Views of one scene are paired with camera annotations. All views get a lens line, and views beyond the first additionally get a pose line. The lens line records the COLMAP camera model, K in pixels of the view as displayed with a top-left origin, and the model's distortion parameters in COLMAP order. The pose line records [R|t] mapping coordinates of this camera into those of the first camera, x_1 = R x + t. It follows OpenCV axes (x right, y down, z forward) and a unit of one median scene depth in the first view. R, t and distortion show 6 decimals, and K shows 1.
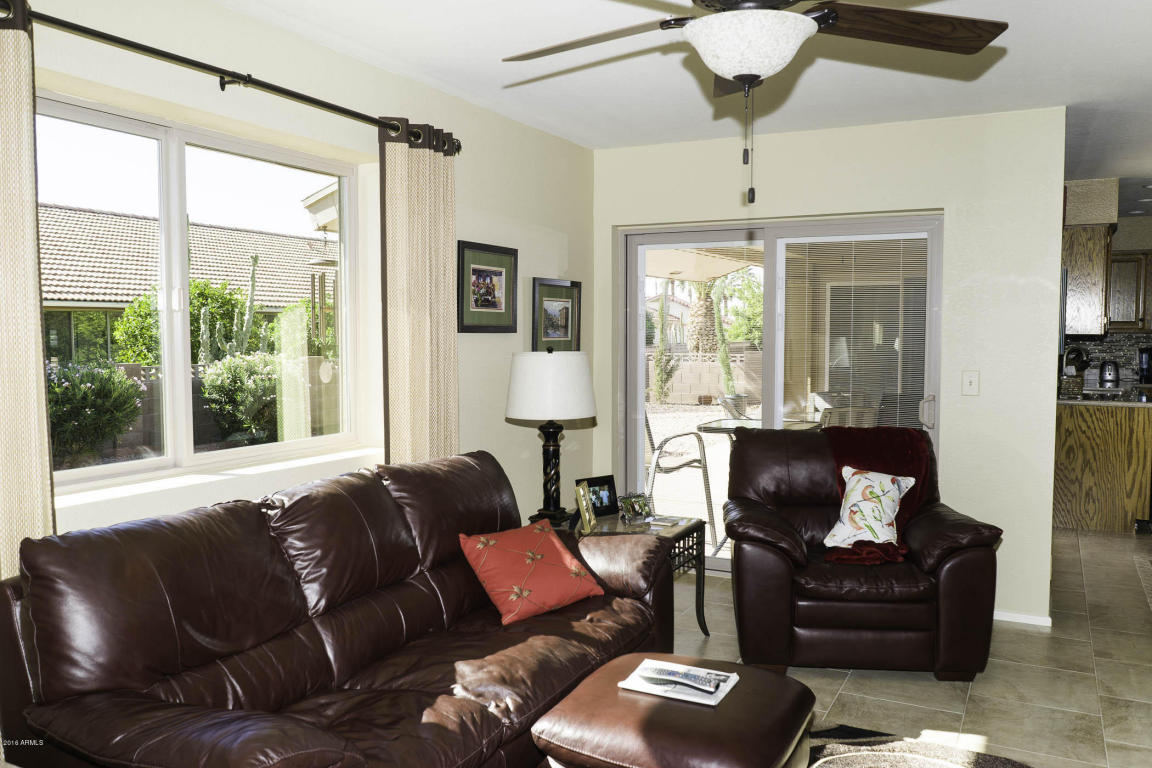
lens RADIAL K [[921.1, 0, 576.0], [0, 921.1, 384.0], [0, 0, 1]] dist [-0.006085, 0.001557]
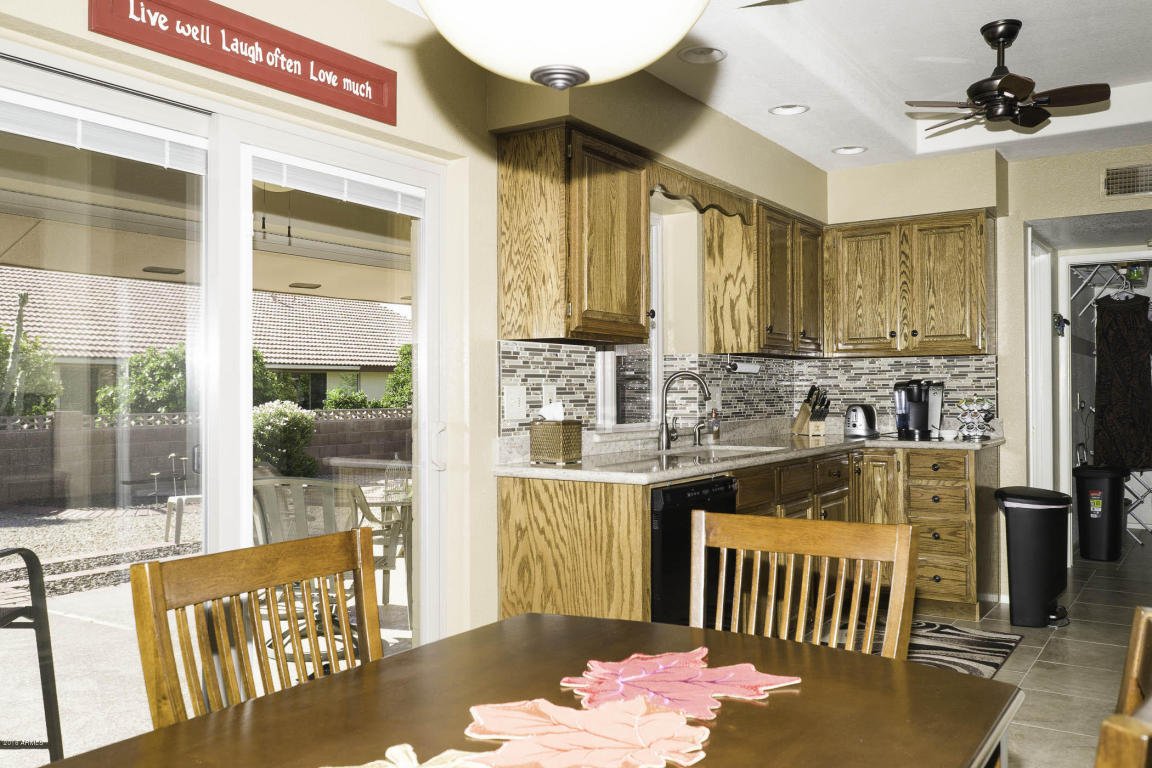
lens RADIAL K [[945.8, 0, 576.0], [0, 945.8, 384.0], [0, 0, 1]] dist [-0.012748, -0.002406]
pose [[0.992626, -0.005914, -0.121073, 0.638341], [-0.002546, 0.997572, -0.069598, 0.007871], [0.121191, 0.069393, 0.990201, 0.485362]]
